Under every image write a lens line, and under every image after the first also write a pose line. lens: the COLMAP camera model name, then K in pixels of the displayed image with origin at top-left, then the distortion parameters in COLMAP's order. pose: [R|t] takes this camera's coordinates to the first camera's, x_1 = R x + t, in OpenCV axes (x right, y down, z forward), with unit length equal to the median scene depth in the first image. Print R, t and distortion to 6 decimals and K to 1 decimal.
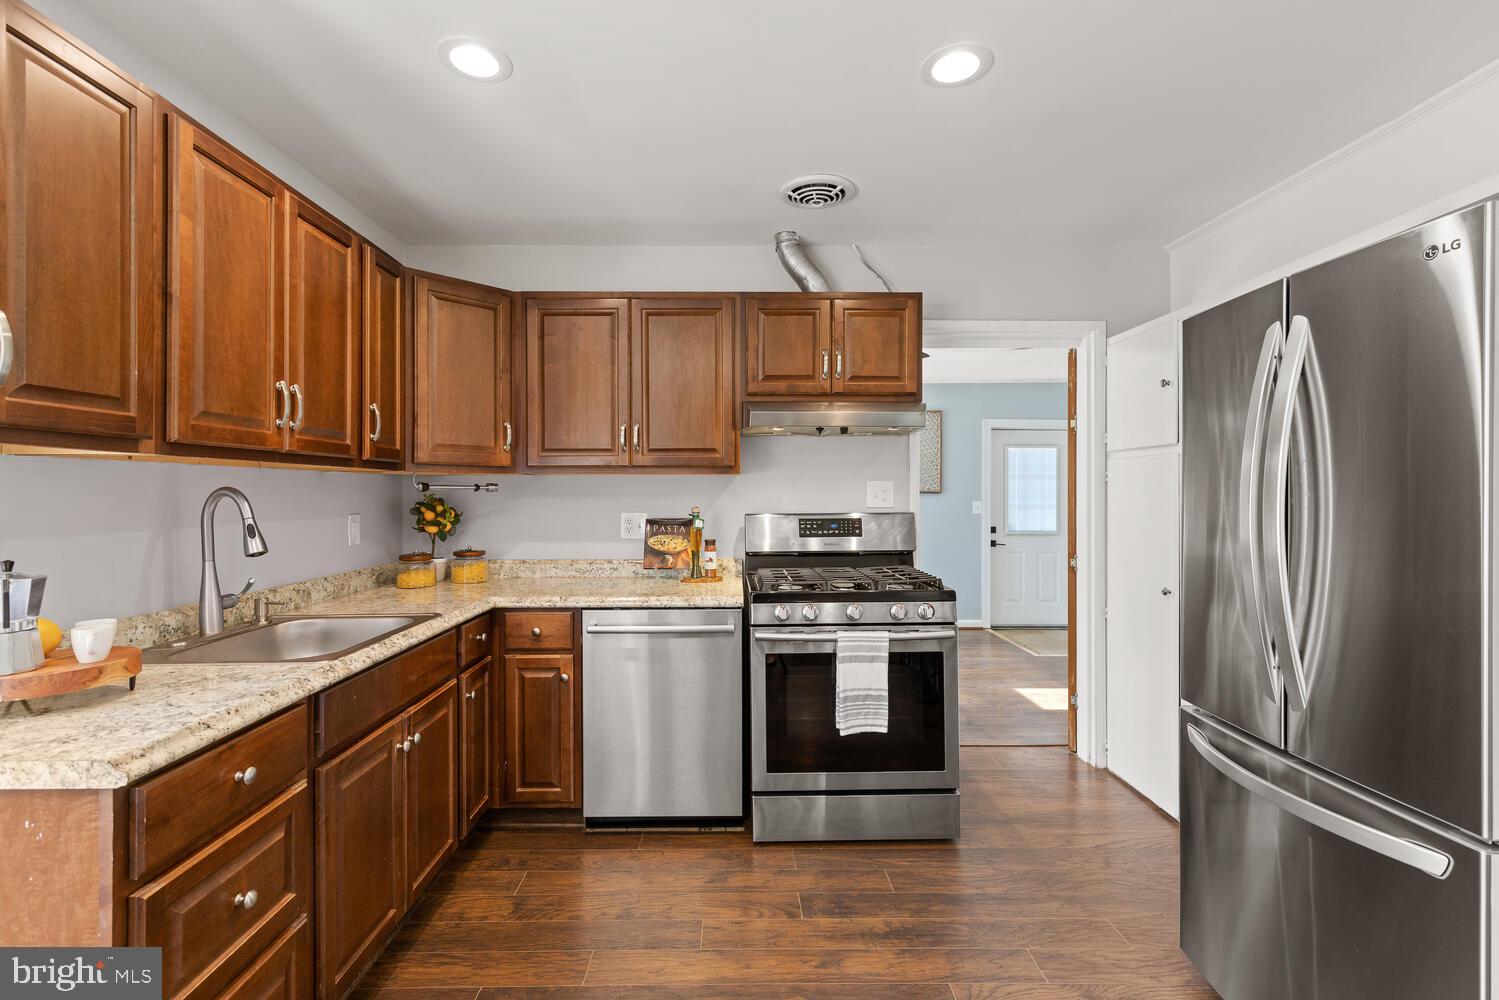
lens RADIAL K [[674.3, 0, 740.1], [0, 674.3, 491.3], [0, 0, 1]] dist [0.001612, -0.000201]
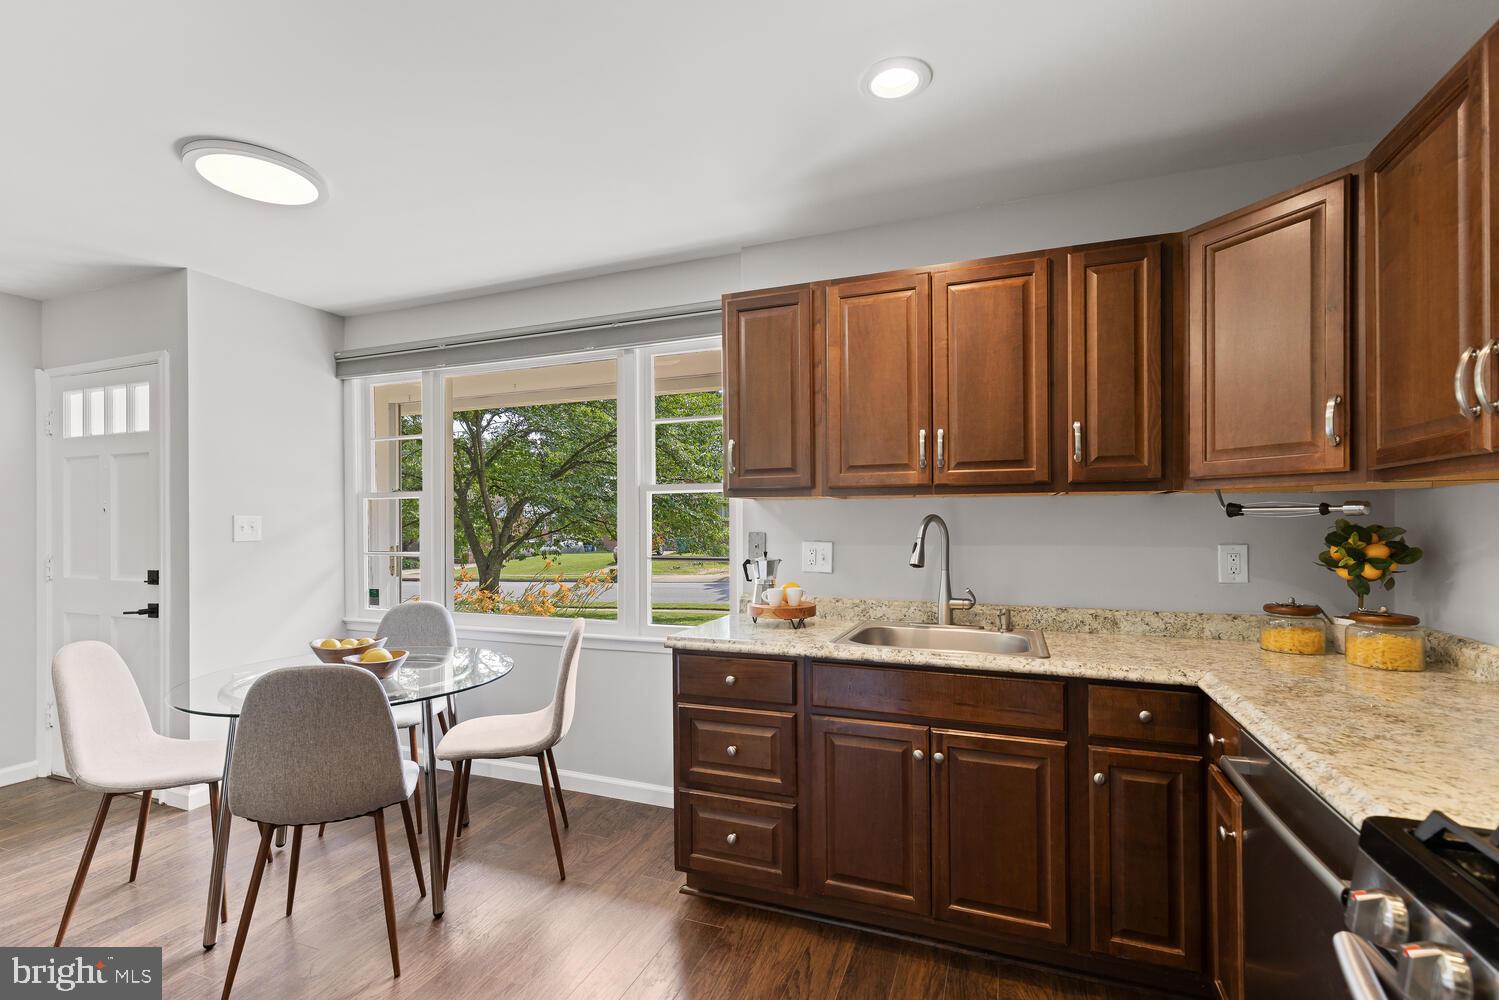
lens RADIAL K [[675.4, 0, 746.9], [0, 675.4, 522.1], [0, 0, 1]] dist [0.003049, 0.000119]
pose [[-0.372298, -0.000603, -0.928113, 0.436586], [0.006229, 0.999976, -0.003149, 0.007261], [0.928092, -0.006953, -0.372286, 0.832981]]
